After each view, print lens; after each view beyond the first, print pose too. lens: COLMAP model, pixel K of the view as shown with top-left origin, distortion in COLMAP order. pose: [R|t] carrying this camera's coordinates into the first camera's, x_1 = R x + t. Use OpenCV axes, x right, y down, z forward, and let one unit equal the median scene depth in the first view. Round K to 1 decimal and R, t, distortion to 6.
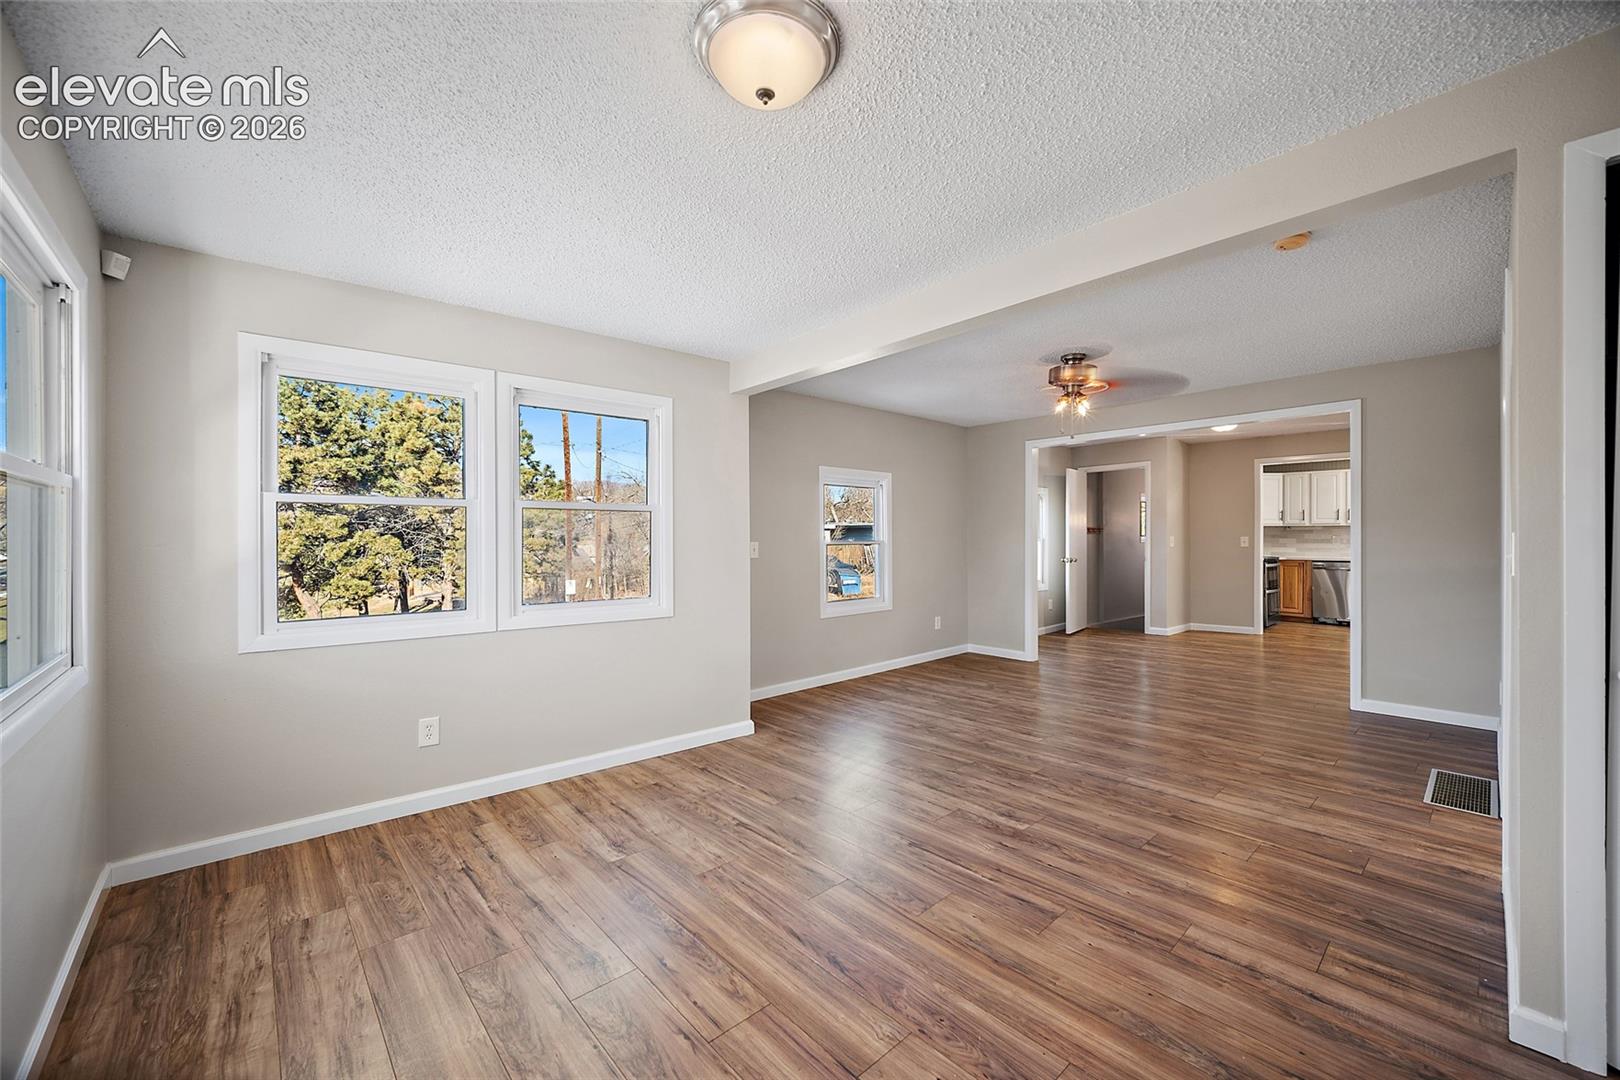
lens RADIAL K [[641.3, 0, 806.5], [0, 641.3, 534.4], [0, 0, 1]] dist [0.005853, -0.000094]
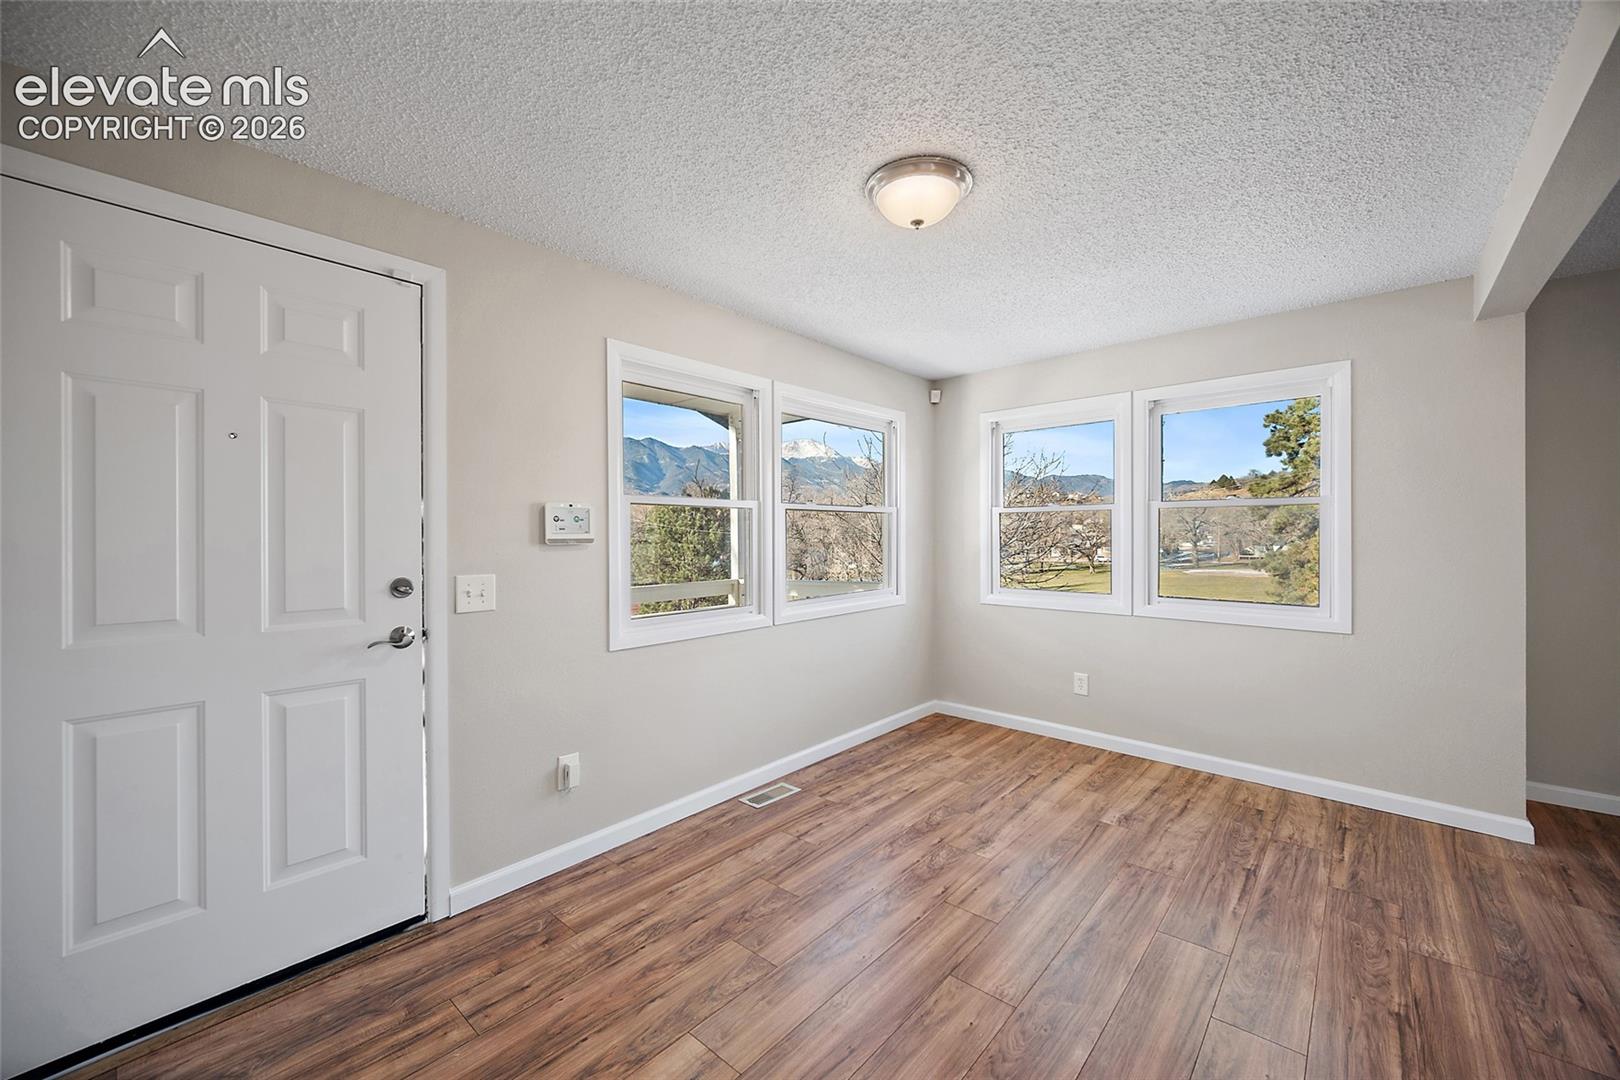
lens RADIAL K [[641.3, 0, 806.5], [0, 641.3, 534.4], [0, 0, 1]] dist [0.005853, -0.000094]
pose [[0.125978, 0.006566, -0.992011, 0.673049], [0.009484, 0.999924, 0.007823, -0.014102], [0.991988, -0.010394, 0.125906, 0.300125]]
